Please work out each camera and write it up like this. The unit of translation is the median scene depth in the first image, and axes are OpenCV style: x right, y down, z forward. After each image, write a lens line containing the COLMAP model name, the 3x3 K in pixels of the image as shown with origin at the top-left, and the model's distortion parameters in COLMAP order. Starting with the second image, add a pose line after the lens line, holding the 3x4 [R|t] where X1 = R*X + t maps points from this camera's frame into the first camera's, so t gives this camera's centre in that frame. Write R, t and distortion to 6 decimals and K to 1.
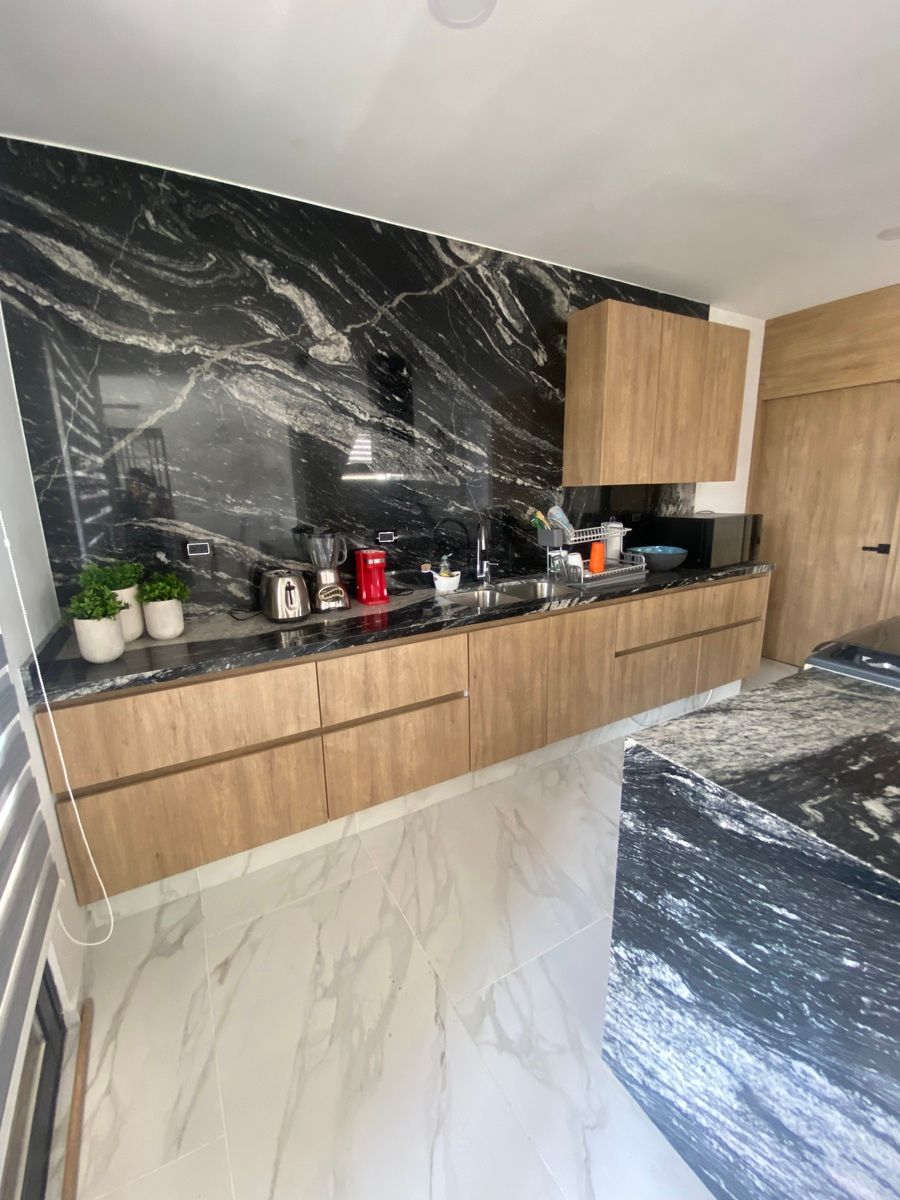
lens RADIAL K [[490.9, 0, 451.4], [0, 490.9, 599.9], [0, 0, 1]] dist [-0.002355, -0.001079]
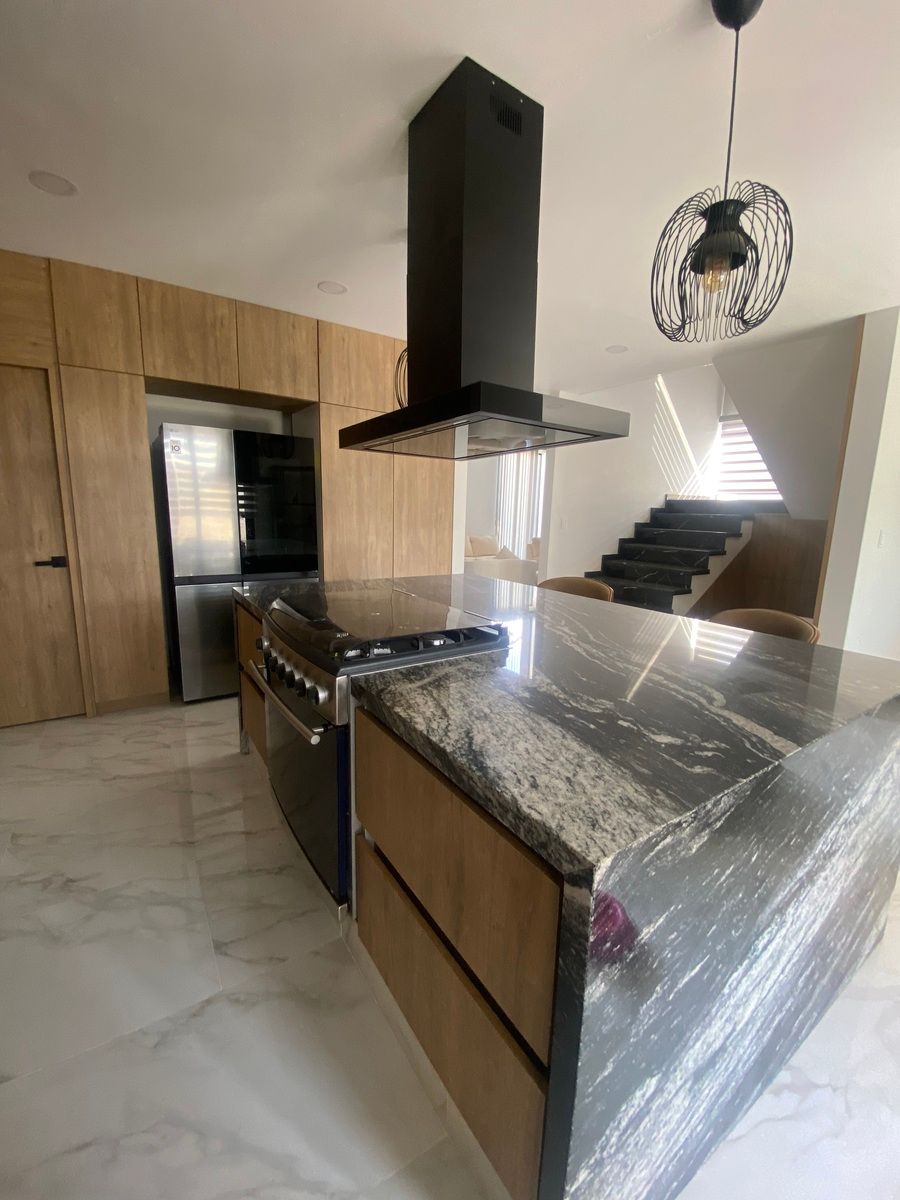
lens RADIAL K [[490.9, 0, 453.6], [0, 490.9, 600.9], [0, 0, 1]] dist [-0.002355, -0.001079]
pose [[-0.079345, -0.147538, 0.985869, -0.064739], [0.196693, 0.967226, 0.160578, -0.065450], [-0.977249, 0.206654, -0.047725, 0.610891]]
